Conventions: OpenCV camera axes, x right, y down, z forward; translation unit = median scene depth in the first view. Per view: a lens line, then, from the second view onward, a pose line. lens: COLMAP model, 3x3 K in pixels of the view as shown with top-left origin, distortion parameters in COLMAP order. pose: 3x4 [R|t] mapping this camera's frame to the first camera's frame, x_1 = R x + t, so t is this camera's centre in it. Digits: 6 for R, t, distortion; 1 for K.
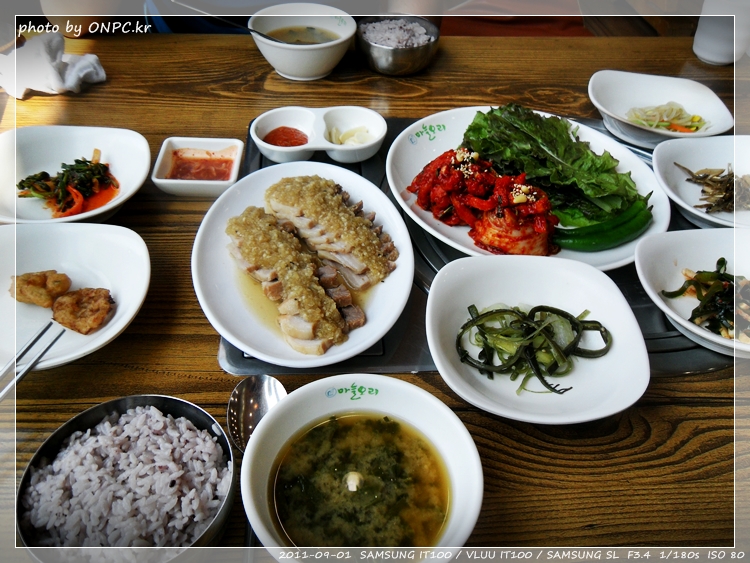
lens RADIAL K [[629.0, 0, 377.0], [0, 629.0, 283.8], [0, 0, 1]] dist [0.030154, -0.019531]
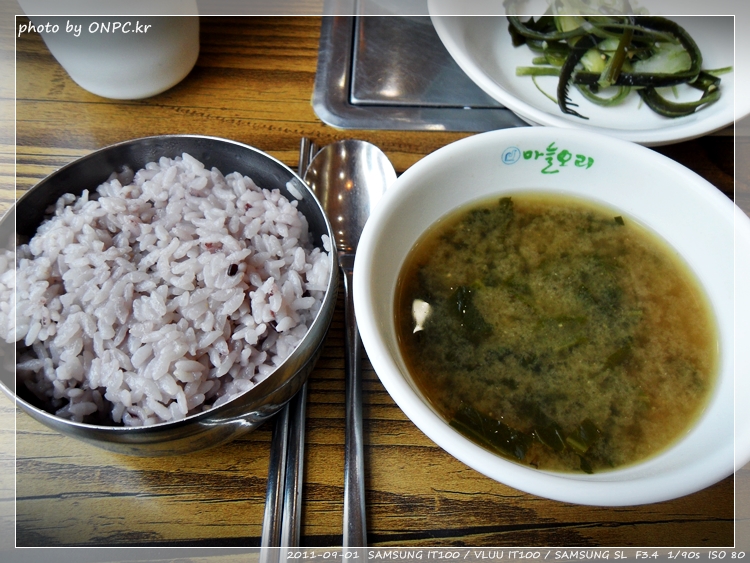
lens RADIAL K [[612.8, 0, 376.2], [0, 612.8, 281.7], [0, 0, 1]] dist [0.010925, 0.018193]
pose [[0.998740, -0.014264, -0.048106, -0.164389], [0.026132, 0.966323, 0.256001, 0.184546], [0.042834, -0.256936, 0.965479, 0.459042]]
